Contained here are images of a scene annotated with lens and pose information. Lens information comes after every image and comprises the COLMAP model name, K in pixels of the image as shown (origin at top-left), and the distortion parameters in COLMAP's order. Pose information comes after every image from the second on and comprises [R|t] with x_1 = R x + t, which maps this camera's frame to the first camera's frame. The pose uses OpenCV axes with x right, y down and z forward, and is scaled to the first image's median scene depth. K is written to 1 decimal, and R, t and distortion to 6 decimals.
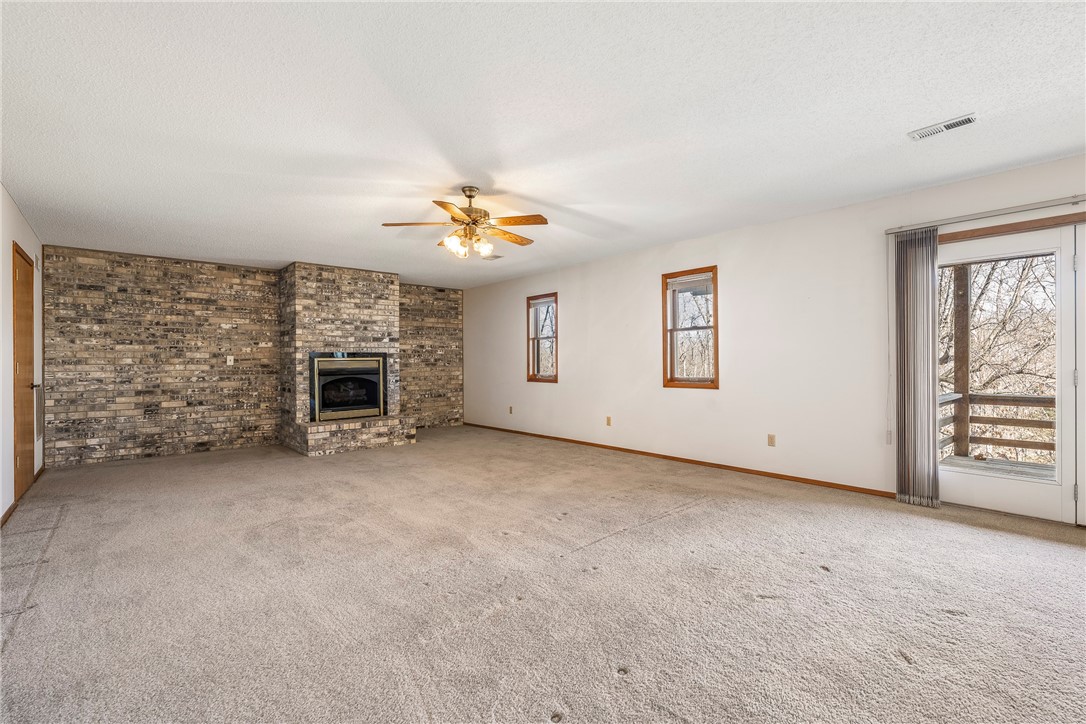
lens RADIAL K [[483.8, 0, 548.1], [0, 483.8, 362.1], [0, 0, 1]] dist [0.000389, -0.000177]
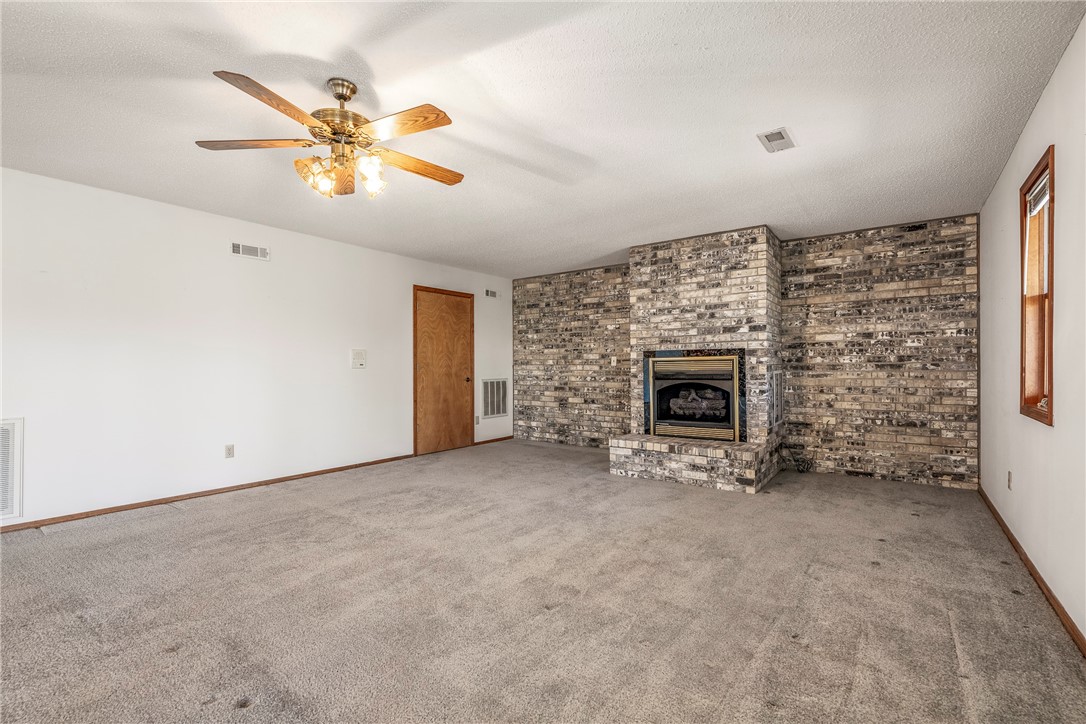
lens RADIAL K [[483.8, 0, 544.5], [0, 483.8, 365.3], [0, 0, 1]] dist [0.000389, -0.000177]
pose [[0.202600, 0.004002, -0.979253, 0.289486], [0.002687, 0.999986, 0.004643, 0.000094], [0.979258, -0.003572, 0.202586, 0.650120]]
